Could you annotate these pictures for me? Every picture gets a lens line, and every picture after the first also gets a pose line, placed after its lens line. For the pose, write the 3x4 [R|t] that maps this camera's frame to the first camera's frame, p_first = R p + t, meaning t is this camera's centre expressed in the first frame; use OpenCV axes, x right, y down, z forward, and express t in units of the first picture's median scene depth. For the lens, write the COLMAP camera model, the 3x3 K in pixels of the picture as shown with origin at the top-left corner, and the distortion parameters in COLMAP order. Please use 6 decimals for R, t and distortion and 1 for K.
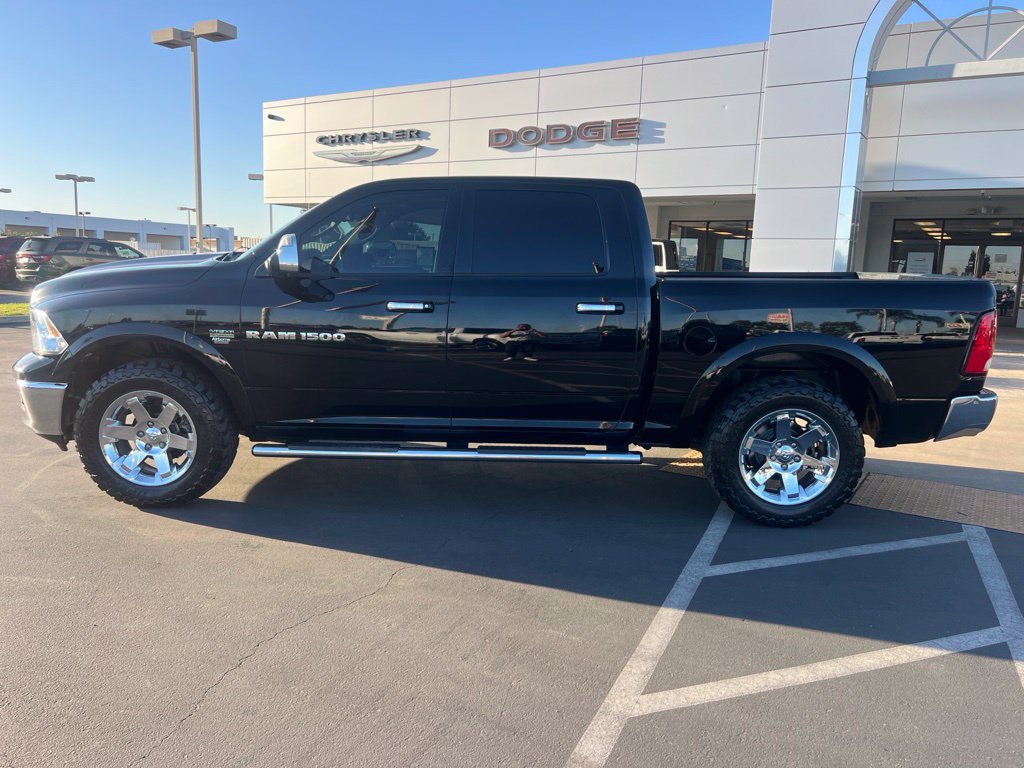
lens RADIAL K [[775.1, 0, 504.1], [0, 775.1, 393.2], [0, 0, 1]] dist [0.049294, -0.055235]
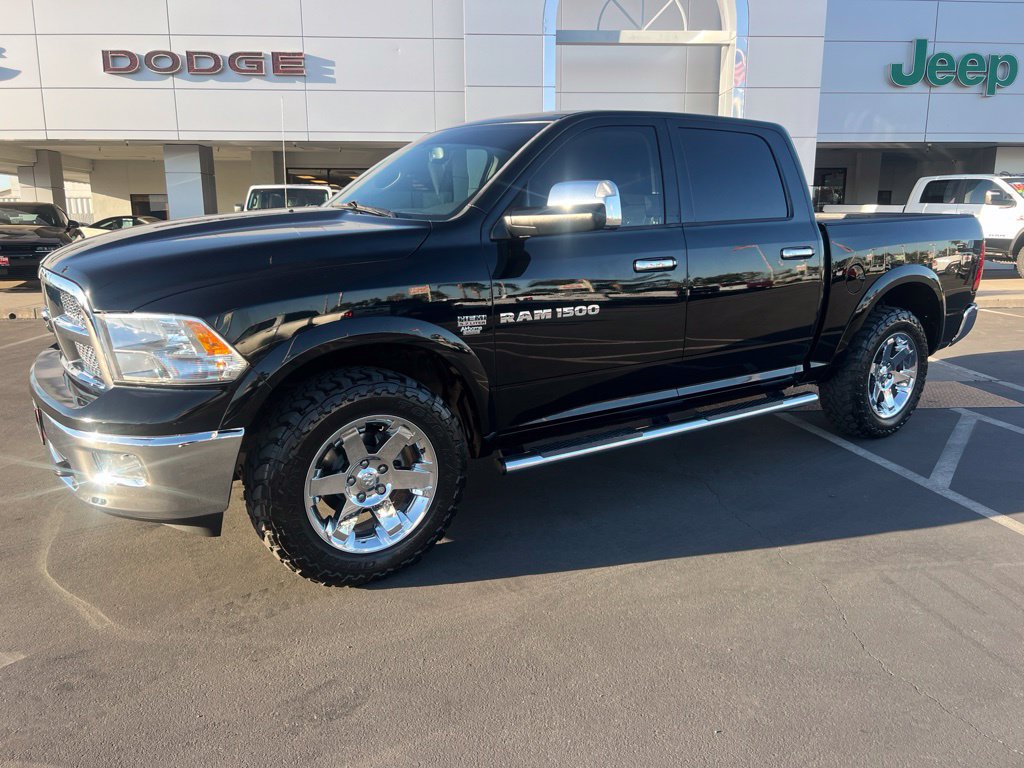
lens RADIAL K [[775.1, 0, 512.1], [0, 775.1, 389.3], [0, 0, 1]] dist [0.049294, -0.055235]
pose [[0.811815, -0.155747, 0.562761, -0.270449], [0.122704, 0.987754, 0.096358, -0.028165], [-0.570877, -0.009172, 0.820984, 0.136060]]
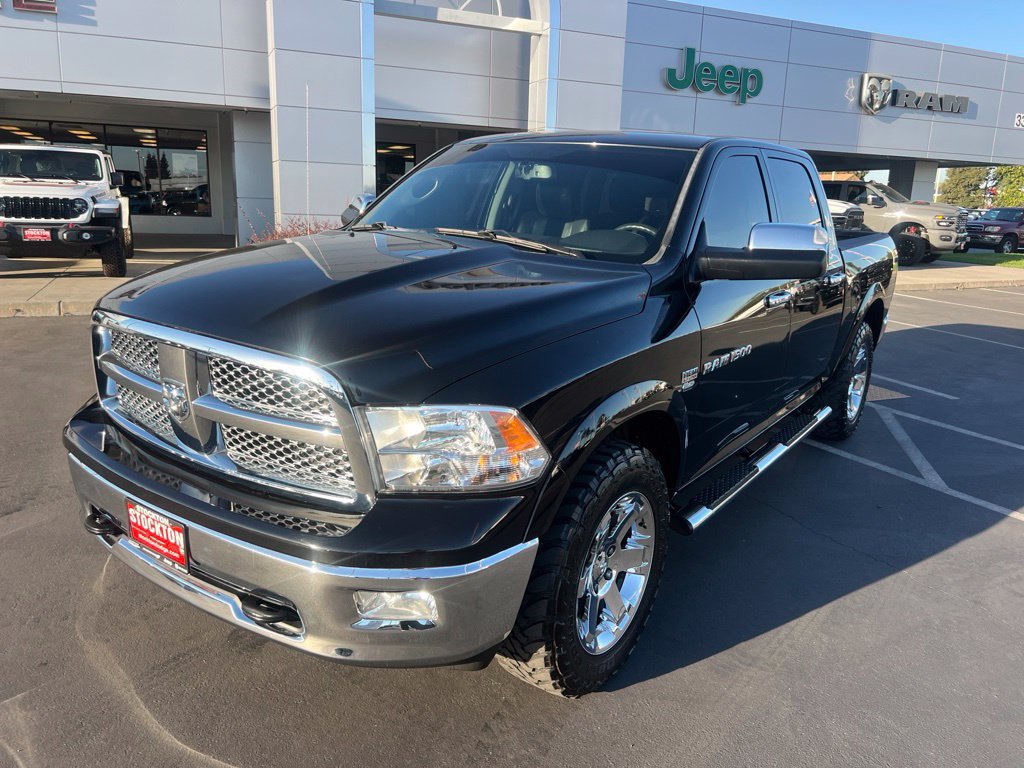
lens RADIAL K [[775.1, 0, 517.5], [0, 775.1, 378.0], [0, 0, 1]] dist [0.049294, -0.055235]
pose [[0.550822, -0.203349, 0.809471, -0.353344], [0.116432, 0.979103, 0.166734, -0.073344], [-0.826461, 0.002408, 0.562988, 0.269584]]
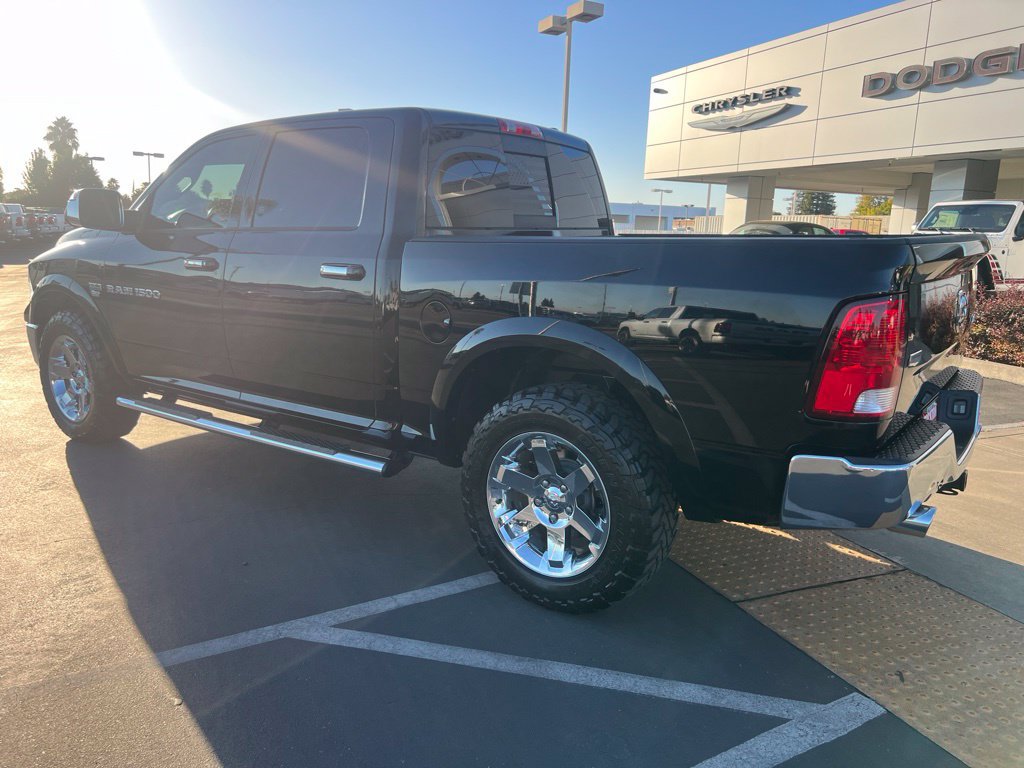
lens RADIAL K [[775.1, 0, 514.2], [0, 775.1, 376.7], [0, 0, 1]] dist [0.049294, -0.055235]
pose [[0.822136, 0.100849, -0.560287, 0.255234], [-0.098491, 0.994540, 0.034492, -0.016786], [0.560706, 0.026826, 0.827580, 0.158205]]
